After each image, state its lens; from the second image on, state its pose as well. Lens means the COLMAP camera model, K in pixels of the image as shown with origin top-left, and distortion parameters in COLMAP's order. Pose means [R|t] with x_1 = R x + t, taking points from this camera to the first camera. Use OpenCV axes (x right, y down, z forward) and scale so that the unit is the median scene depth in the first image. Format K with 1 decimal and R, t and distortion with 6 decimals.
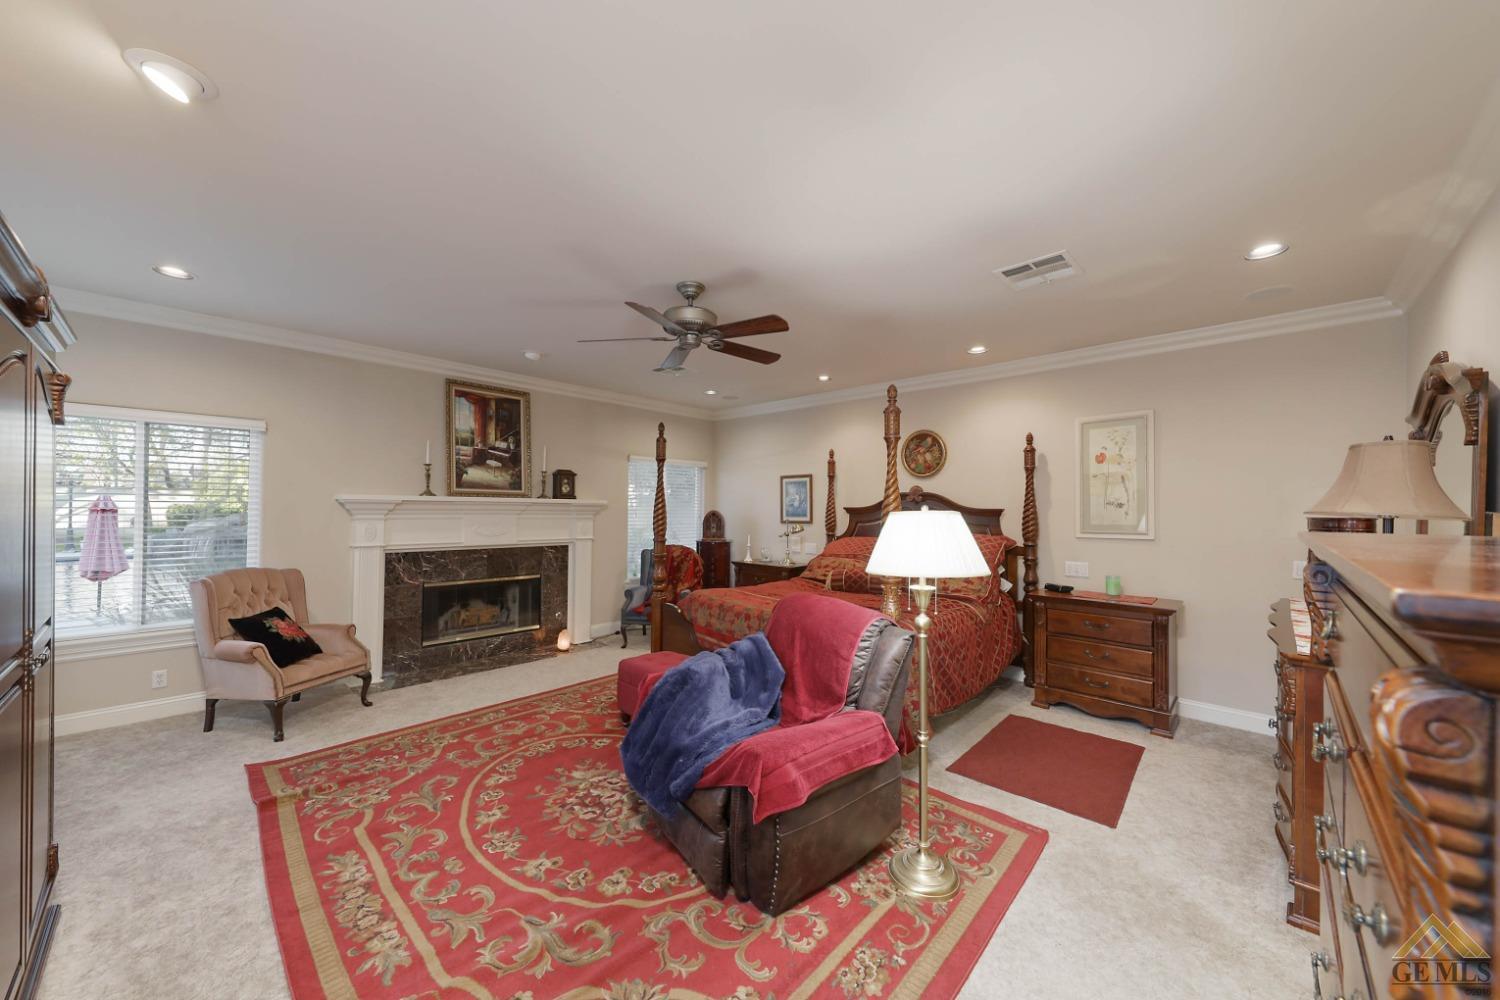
lens RADIAL K [[542.8, 0, 750.0], [0, 542.8, 500.0], [0, 0, 1]] dist [0.017270, -0.004086]
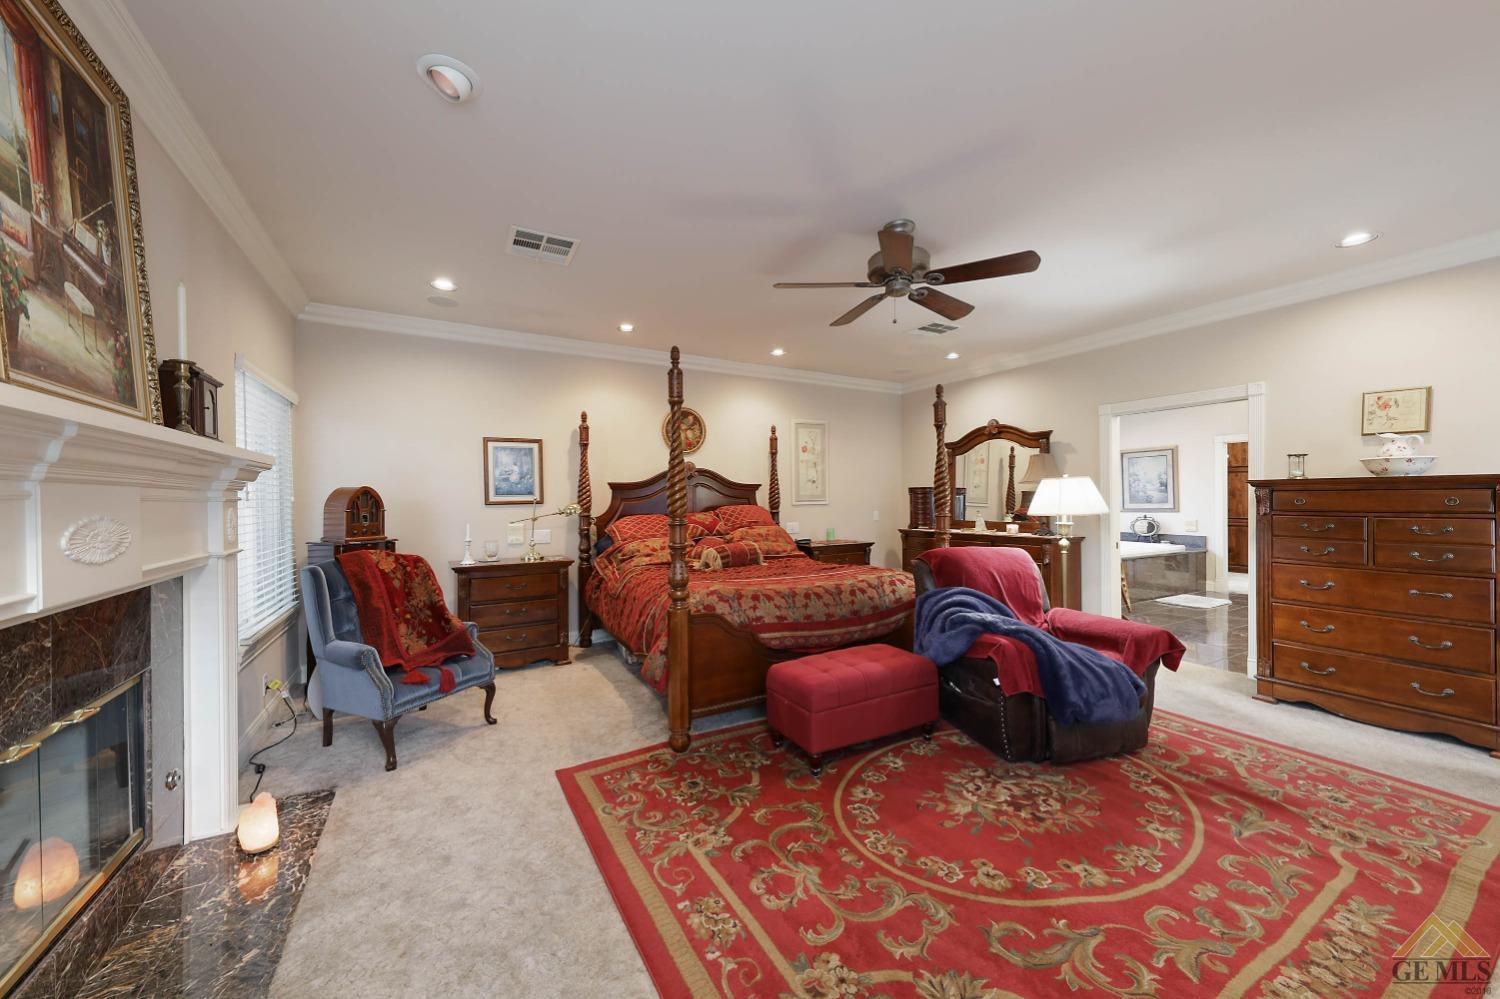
lens RADIAL K [[542.8, 0, 750.0], [0, 542.8, 499.5], [0, 0, 1]] dist [0.017270, -0.004086]
pose [[0.286741, -0.016037, 0.957874, -0.957948], [-0.006321, 0.999806, 0.018631, 0.037721], [-0.957987, -0.011397, 0.286584, 0.894646]]
